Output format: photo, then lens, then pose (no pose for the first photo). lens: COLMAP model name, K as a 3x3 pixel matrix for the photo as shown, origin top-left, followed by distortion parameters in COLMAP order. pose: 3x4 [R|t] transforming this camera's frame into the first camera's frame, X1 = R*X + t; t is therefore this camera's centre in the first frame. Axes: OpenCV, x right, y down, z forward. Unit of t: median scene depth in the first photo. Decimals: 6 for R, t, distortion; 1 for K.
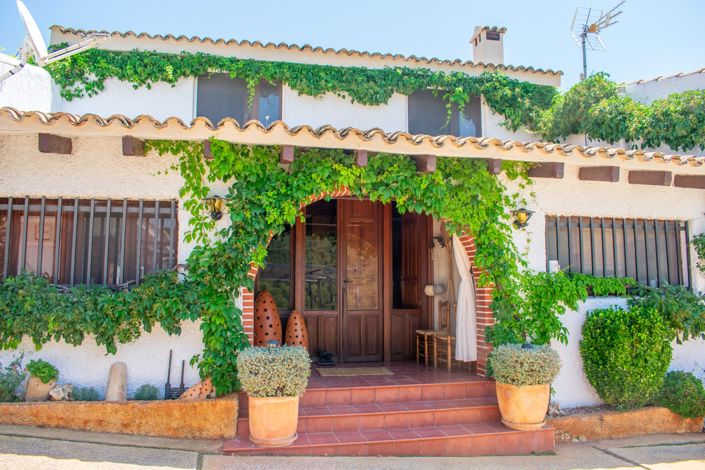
lens RADIAL K [[557.8, 0, 353.8], [0, 557.8, 236.2], [0, 0, 1]] dist [-0.098639, 0.019328]
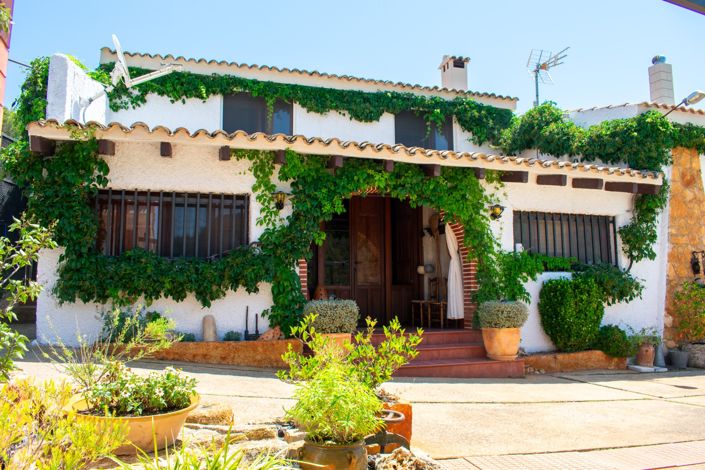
lens RADIAL K [[557.8, 0, 351.5], [0, 557.8, 233.8], [0, 0, 1]] dist [-0.098639, 0.019328]
pose [[0.995085, 0.006578, 0.098808, -0.180767], [-0.005004, 0.999857, -0.016165, 0.043962], [-0.098900, 0.015591, 0.994975, -0.311080]]
